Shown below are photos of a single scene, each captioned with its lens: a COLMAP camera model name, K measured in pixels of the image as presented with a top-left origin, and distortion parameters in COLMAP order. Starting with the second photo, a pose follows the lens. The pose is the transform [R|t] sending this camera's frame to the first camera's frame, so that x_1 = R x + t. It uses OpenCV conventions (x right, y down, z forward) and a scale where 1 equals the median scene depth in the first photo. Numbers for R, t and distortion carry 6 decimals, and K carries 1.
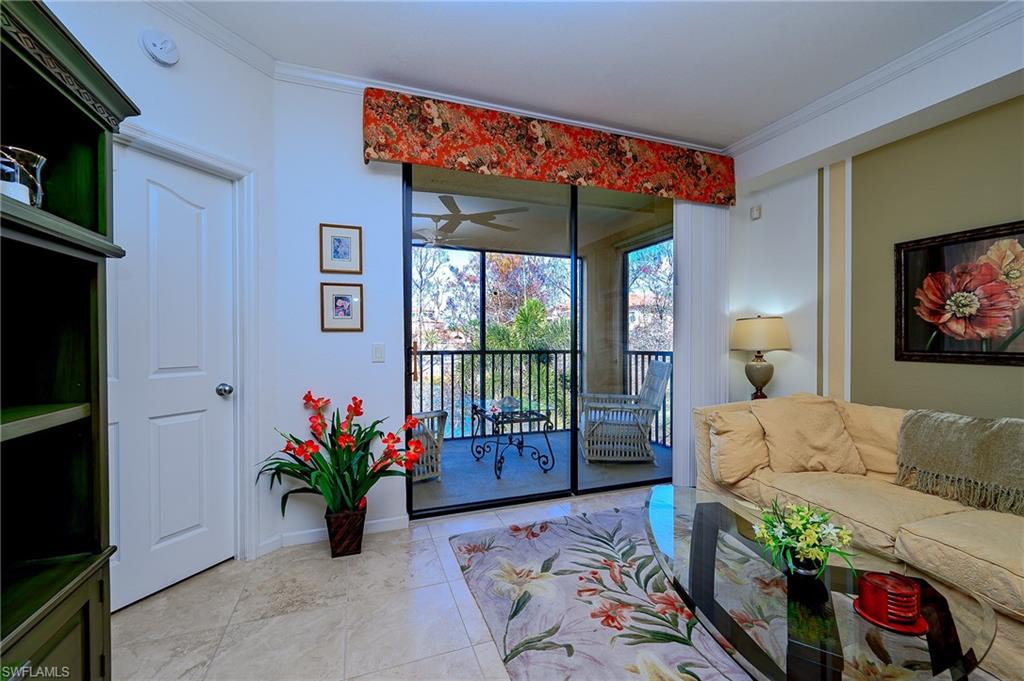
lens RADIAL K [[413.8, 0, 508.2], [0, 413.8, 341.0], [0, 0, 1]] dist [0.001504, 0.000854]
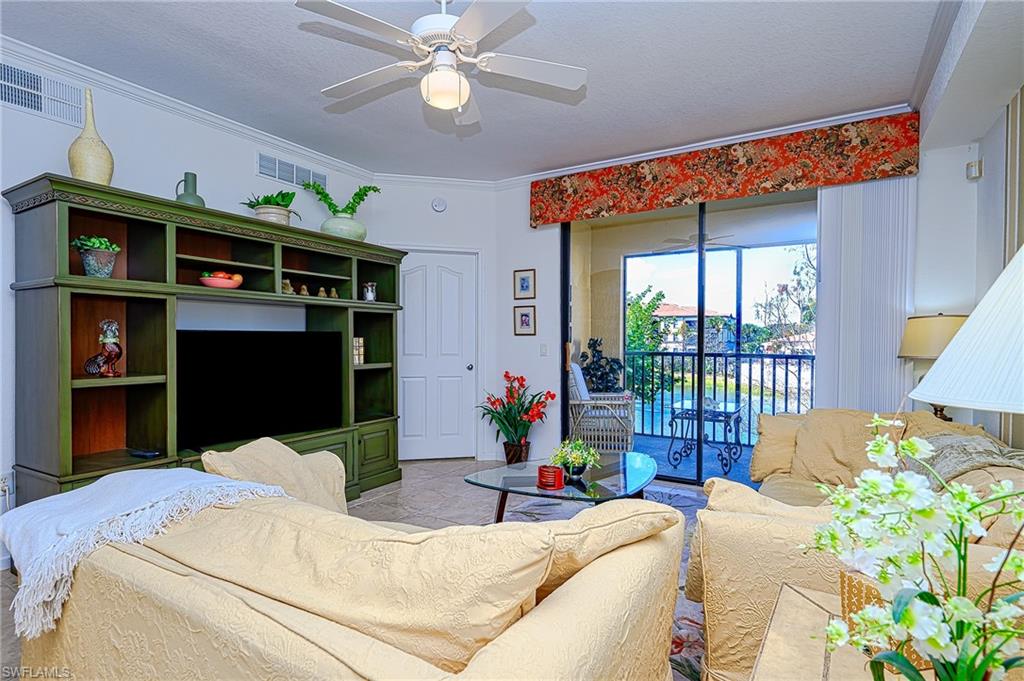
lens RADIAL K [[505.7, 0, 516.1], [0, 505.7, 342.9], [0, 0, 1]] dist [0.002103, -0.000393]
pose [[0.628922, 0.009273, -0.777413, 1.068101], [-0.007303, 0.999955, 0.006019, -0.007081], [0.777434, 0.001891, 0.628961, -0.249031]]
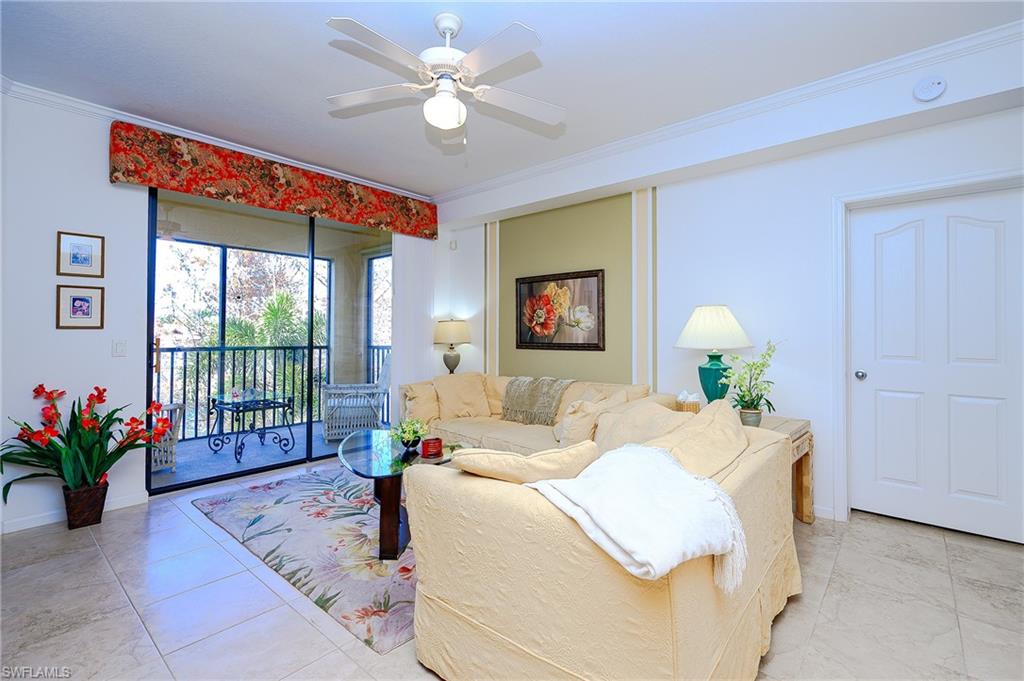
lens RADIAL K [[463.1, 0, 499.3], [0, 463.1, 320.9], [0, 0, 1]] dist [0.001626, -0.000544]
pose [[0.883078, 0.014729, 0.468994, 0.007419], [0.001084, 0.999441, -0.033429, -0.002504], [-0.469224, 0.030029, 0.882568, -0.604537]]
